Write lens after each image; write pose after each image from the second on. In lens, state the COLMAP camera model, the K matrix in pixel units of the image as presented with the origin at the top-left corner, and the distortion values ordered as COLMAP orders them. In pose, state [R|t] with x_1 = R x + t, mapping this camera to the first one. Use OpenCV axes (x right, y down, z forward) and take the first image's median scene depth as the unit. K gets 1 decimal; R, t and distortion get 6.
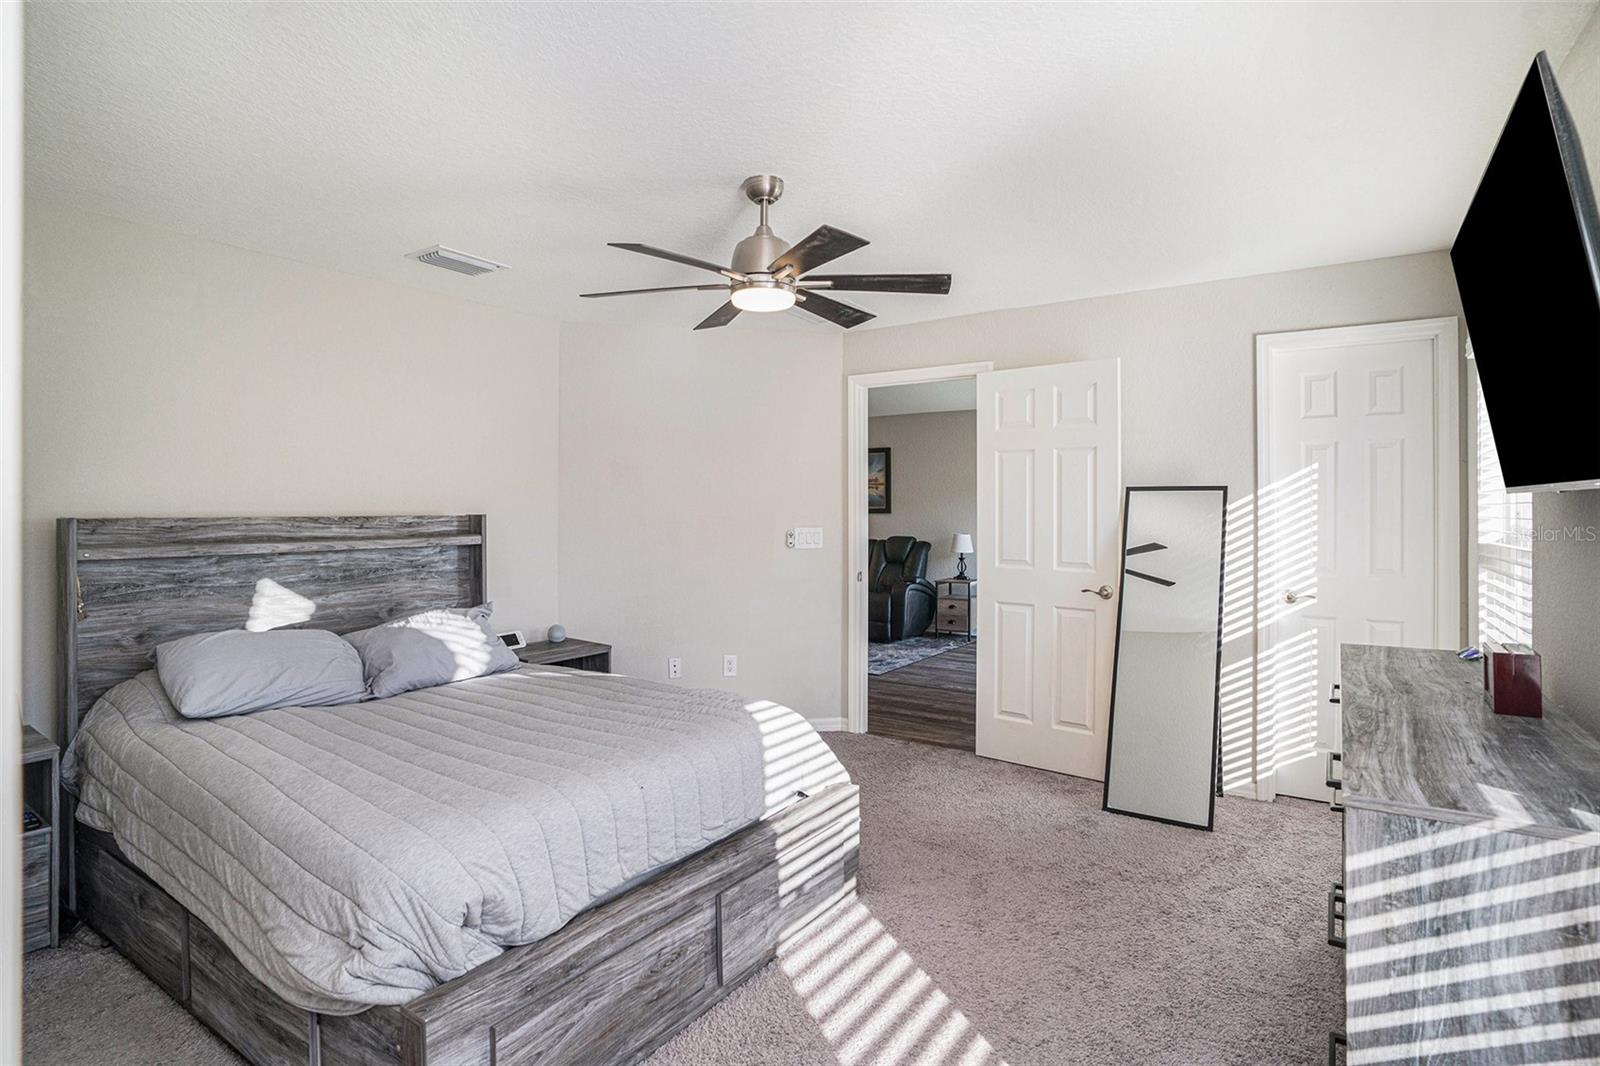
lens RADIAL K [[798.4, 0, 795.9], [0, 798.4, 503.3], [0, 0, 1]] dist [-0.048209, 0.000007]
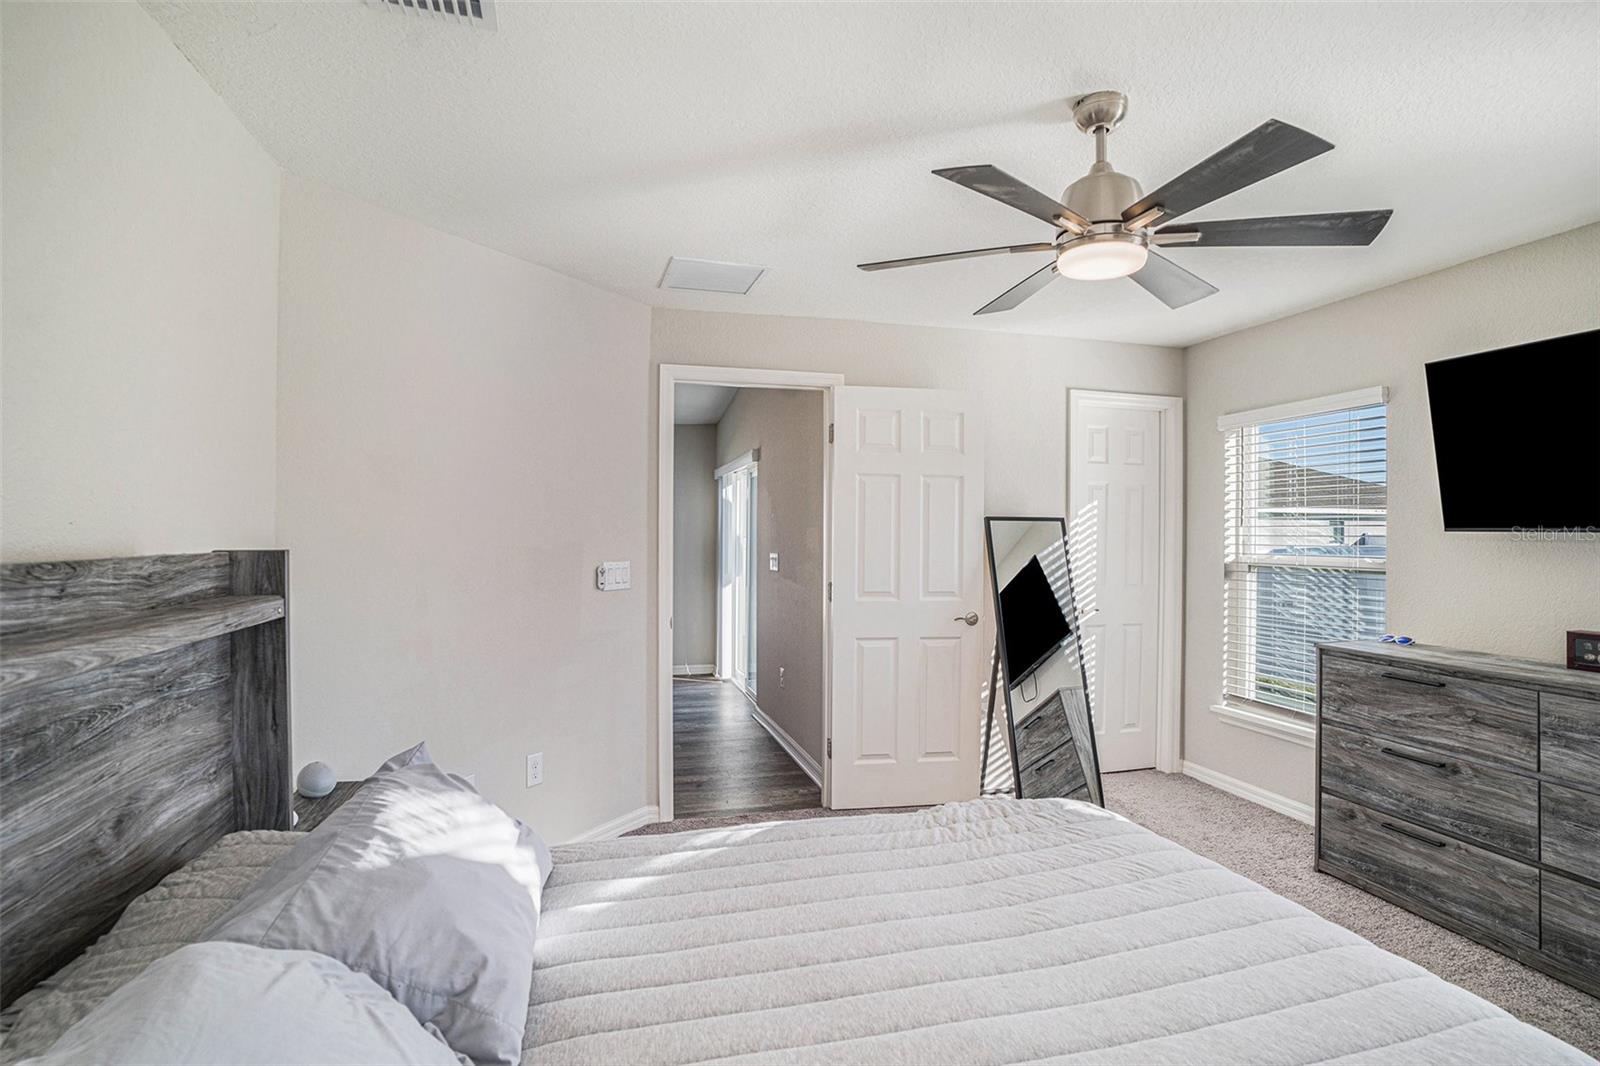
lens RADIAL K [[805.2, 0, 800.0], [0, 805.2, 533.0], [0, 0, 1]] dist [-0.000961, -0.000011]
pose [[0.652399, 0.004384, 0.757863, -0.554478], [-0.012059, 0.999917, 0.004596, -0.000952], [-0.757780, -0.012138, 0.652397, 0.496307]]
